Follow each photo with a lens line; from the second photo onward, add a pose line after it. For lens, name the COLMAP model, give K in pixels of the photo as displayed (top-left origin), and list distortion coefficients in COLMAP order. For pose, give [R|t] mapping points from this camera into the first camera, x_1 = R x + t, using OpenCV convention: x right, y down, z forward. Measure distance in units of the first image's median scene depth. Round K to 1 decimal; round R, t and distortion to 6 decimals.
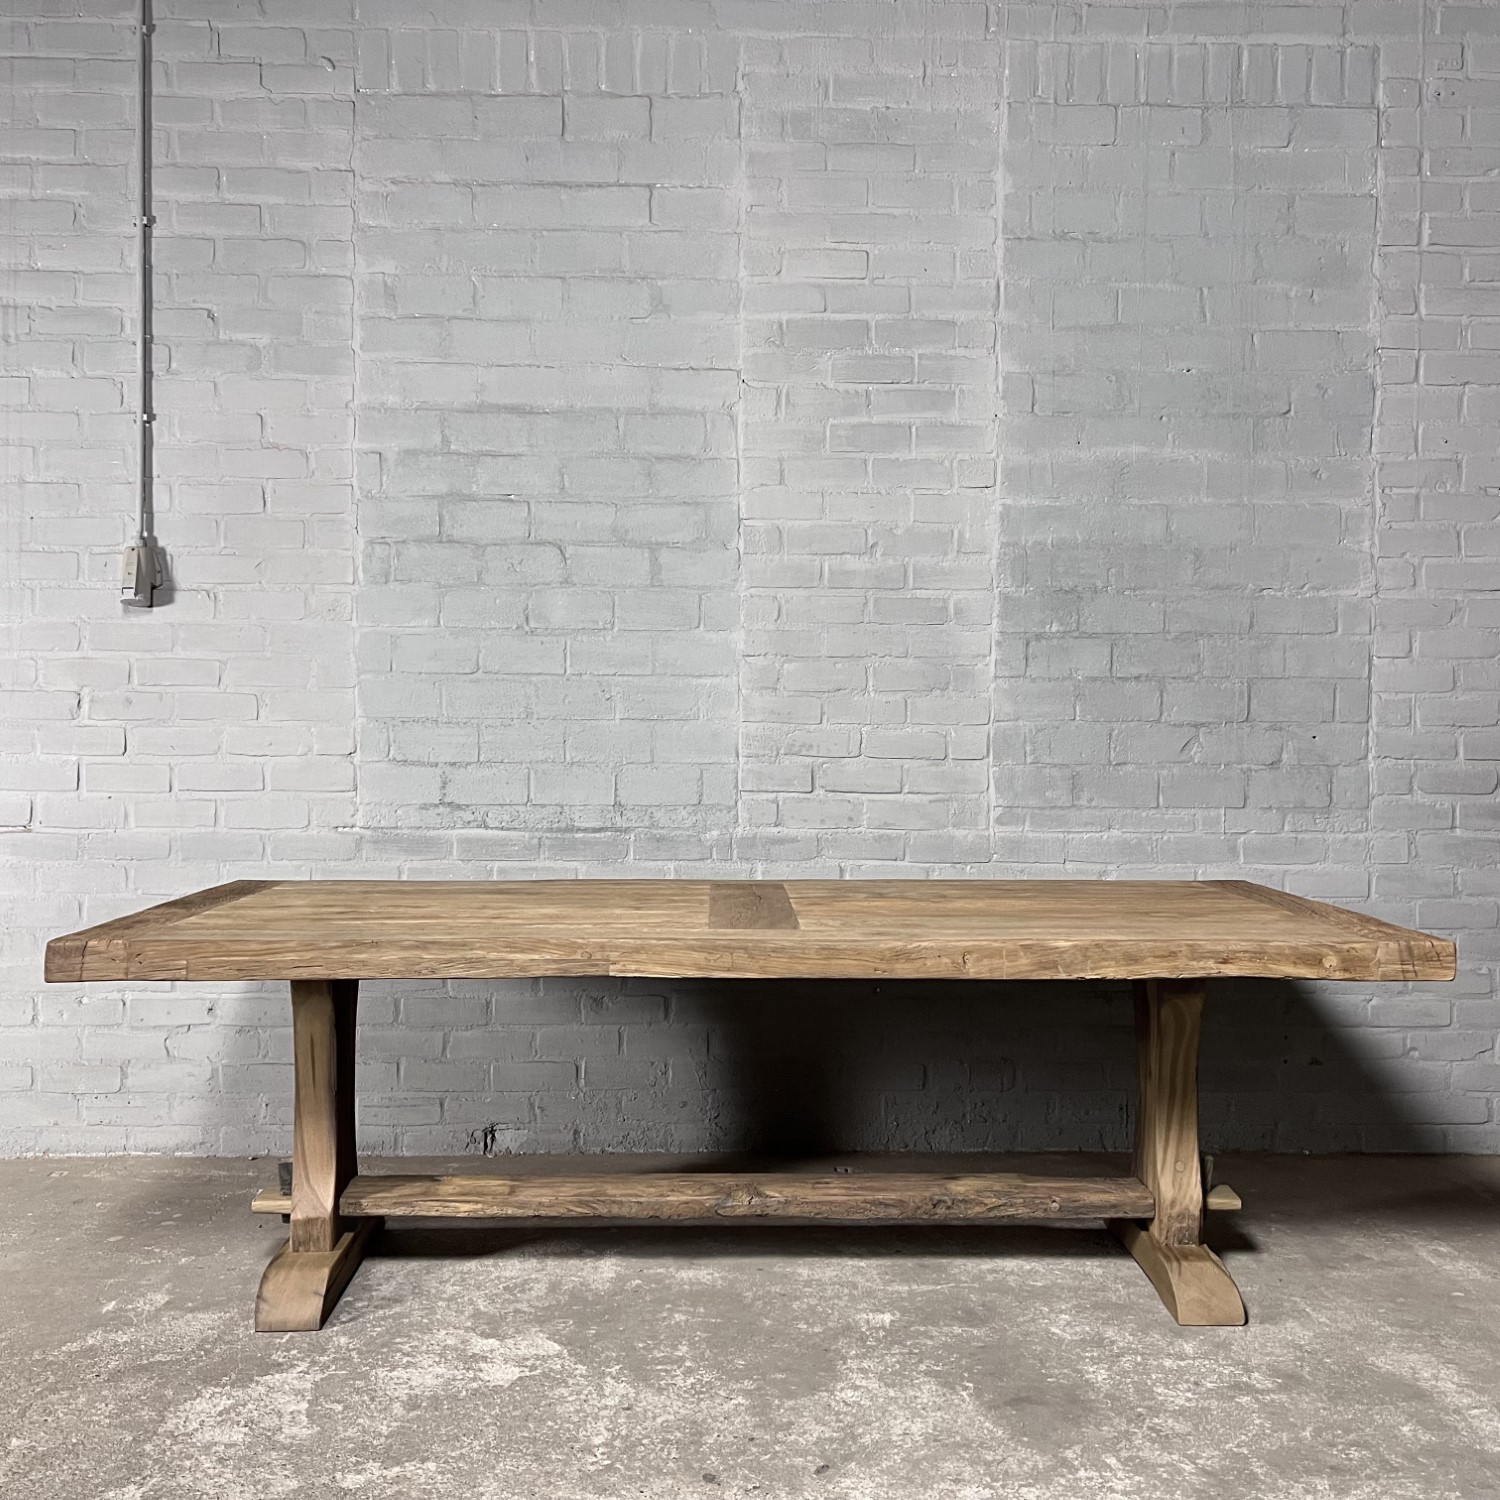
lens RADIAL K [[1470.8, 0, 753.7], [0, 1470.8, 753.6], [0, 0, 1]] dist [0.103338, -0.180577]
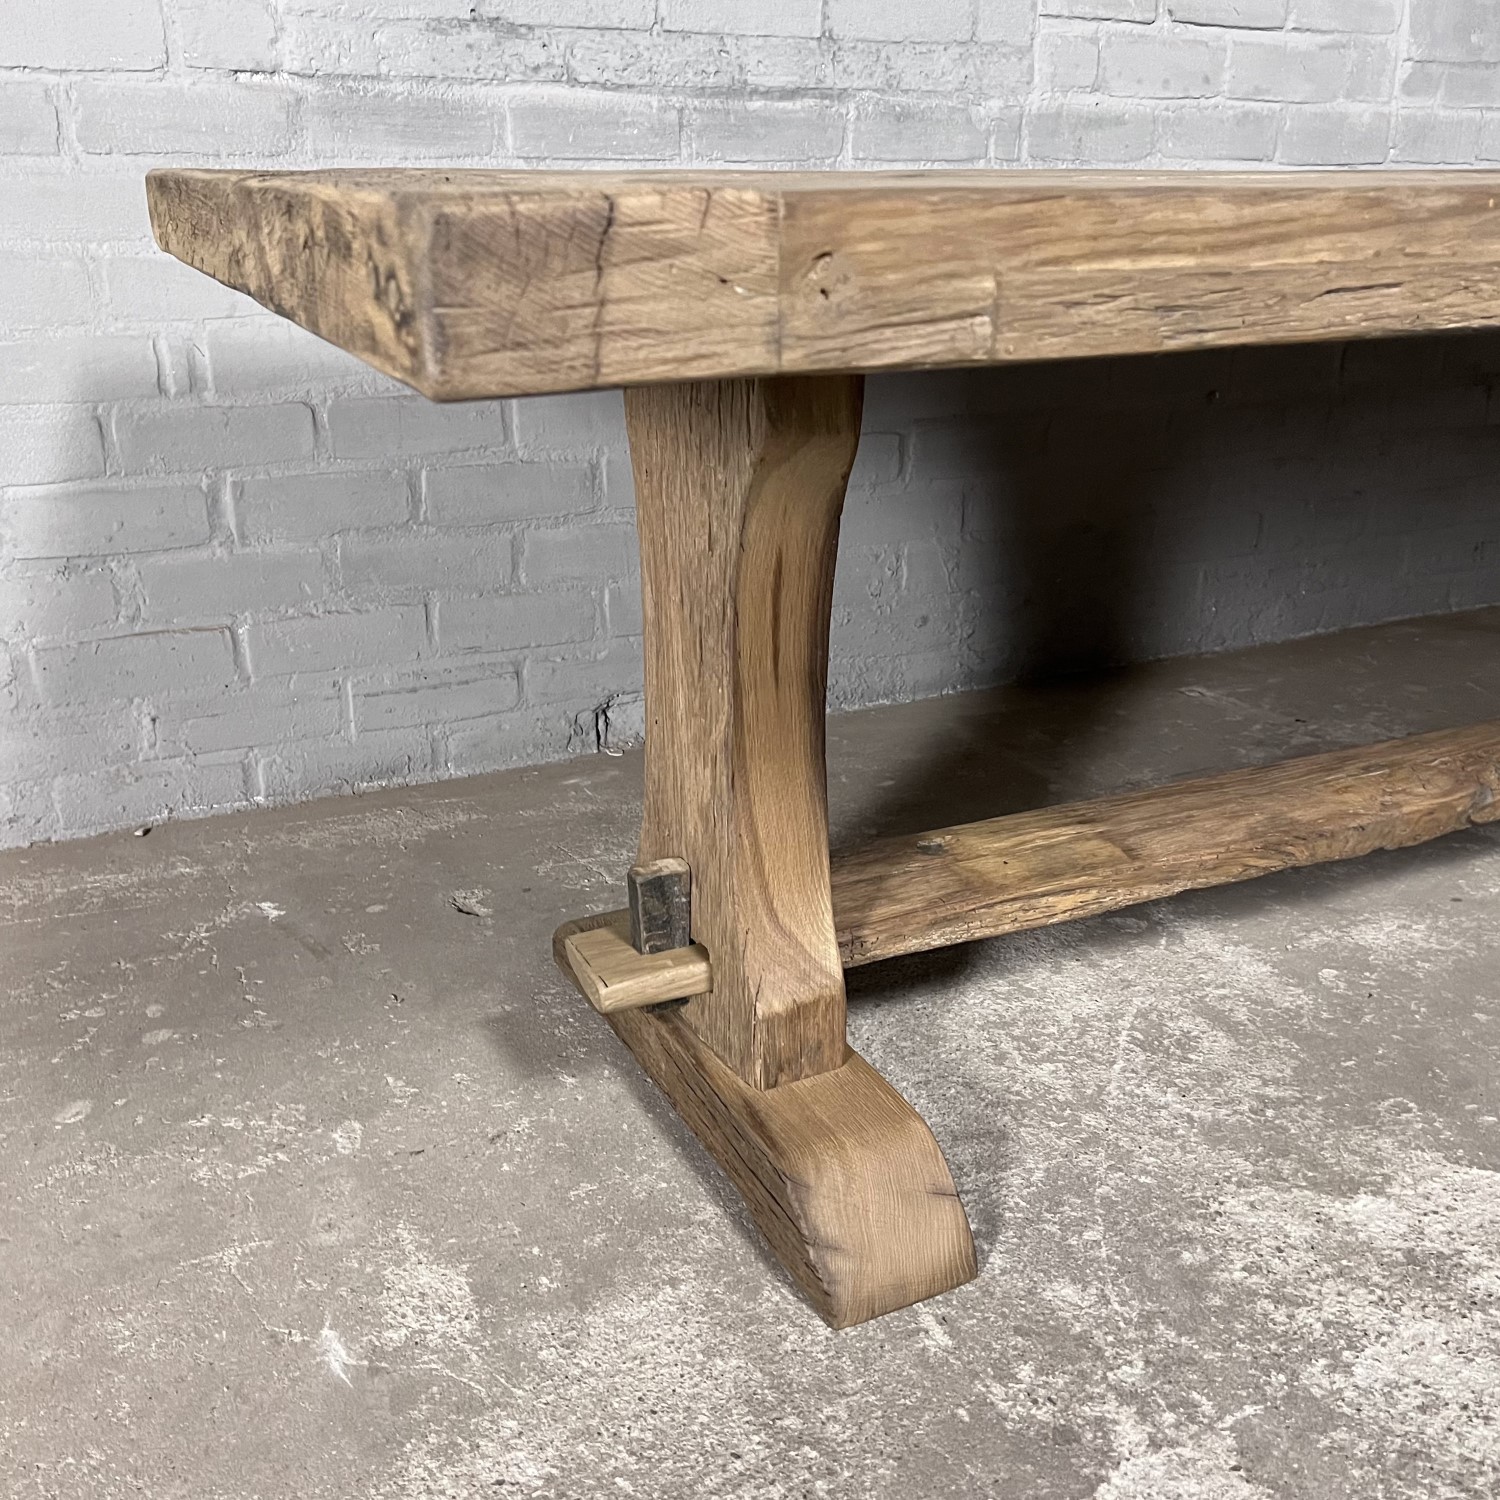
lens RADIAL K [[1539.0, 0, 769.9], [0, 1539.0, 715.7], [0, 0, 1]] dist [0.103407, -0.180884]
pose [[0.911313, -0.138951, 0.387559, -0.339693], [0.007883, 0.947045, 0.321005, 0.081387], [-0.411640, -0.289480, 0.864149, 0.504736]]
